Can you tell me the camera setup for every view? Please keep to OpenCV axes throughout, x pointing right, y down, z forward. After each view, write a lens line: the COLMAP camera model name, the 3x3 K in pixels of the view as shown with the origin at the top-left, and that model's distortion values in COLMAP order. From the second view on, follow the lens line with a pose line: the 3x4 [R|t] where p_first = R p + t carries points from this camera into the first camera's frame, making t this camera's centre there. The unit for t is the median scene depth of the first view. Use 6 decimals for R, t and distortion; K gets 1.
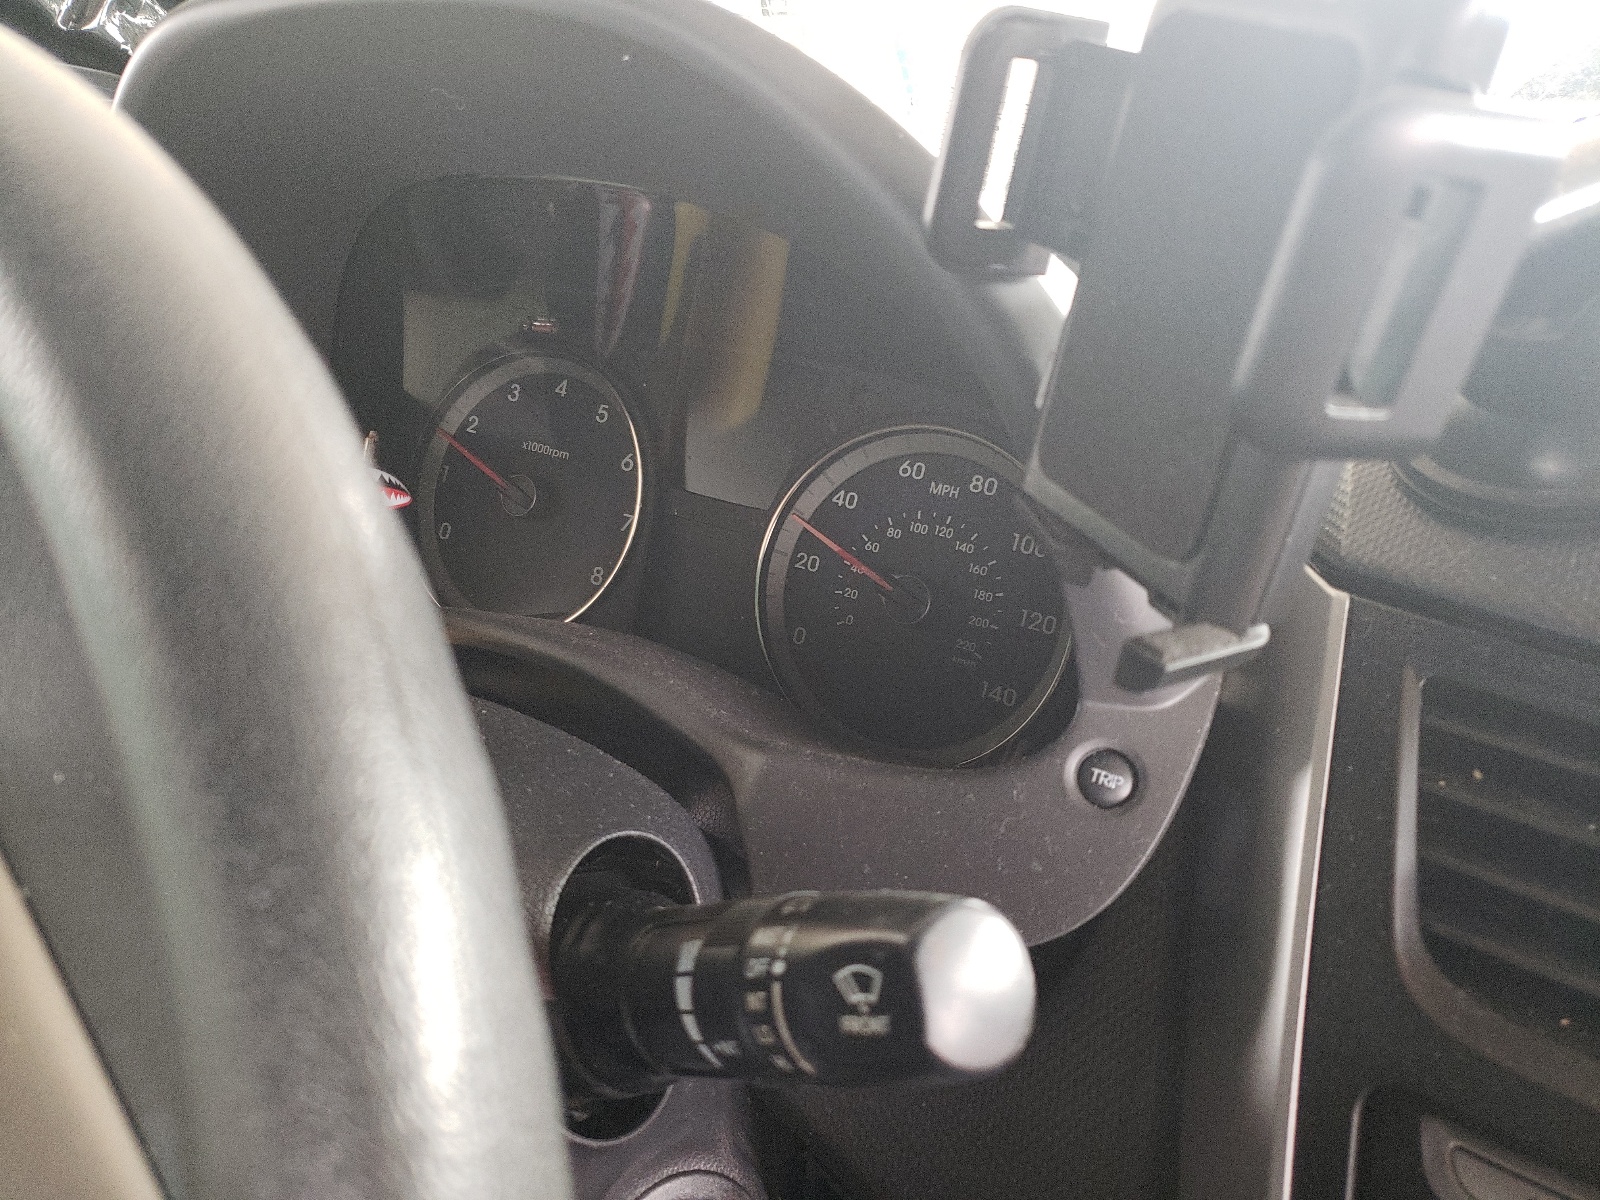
lens RADIAL K [[1212.9, 0, 800.0], [0, 1212.9, 600.0], [0, 0, 1]] dist [-0.001755, -0.001242]
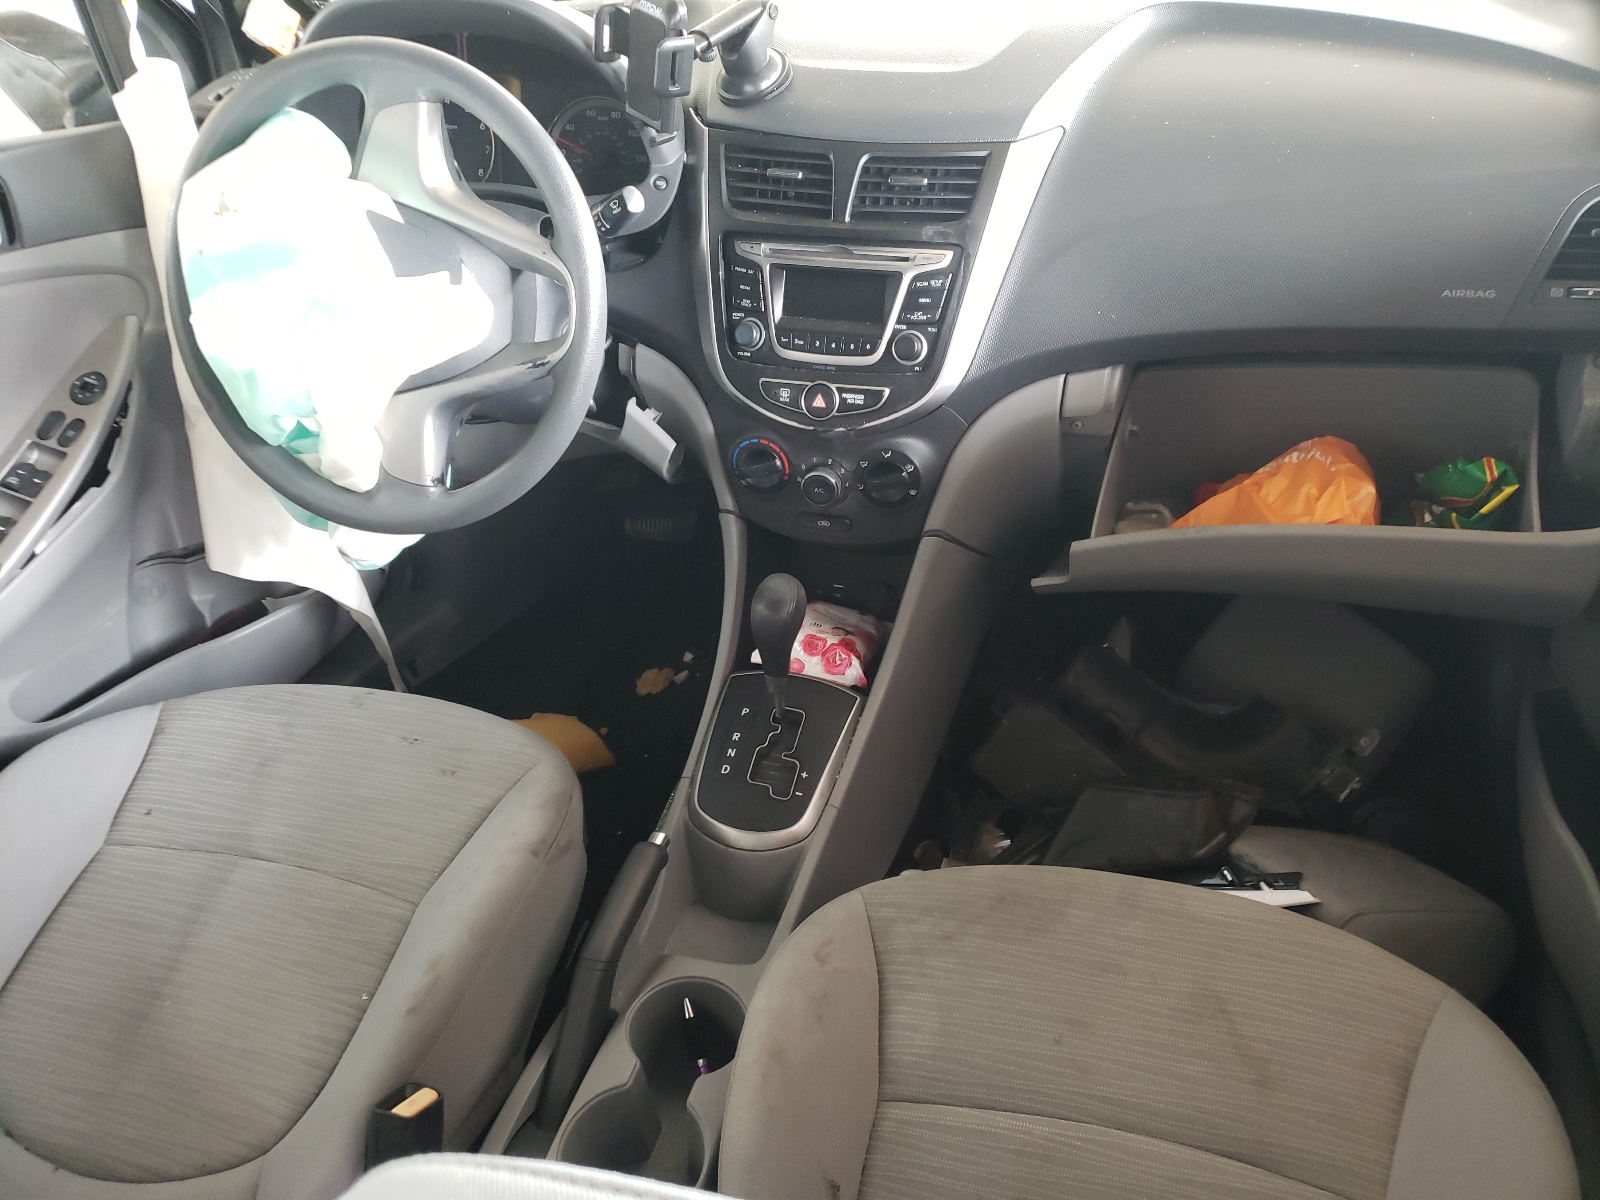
lens RADIAL K [[1212.9, 0, 800.0], [0, 1212.9, 600.0], [0, 0, 1]] dist [-0.001755, -0.001242]
pose [[0.946087, -0.233179, 0.224828, -0.613396], [0.165261, 0.944445, 0.284100, 0.432618], [-0.278584, -0.231628, 0.932062, -3.645594]]
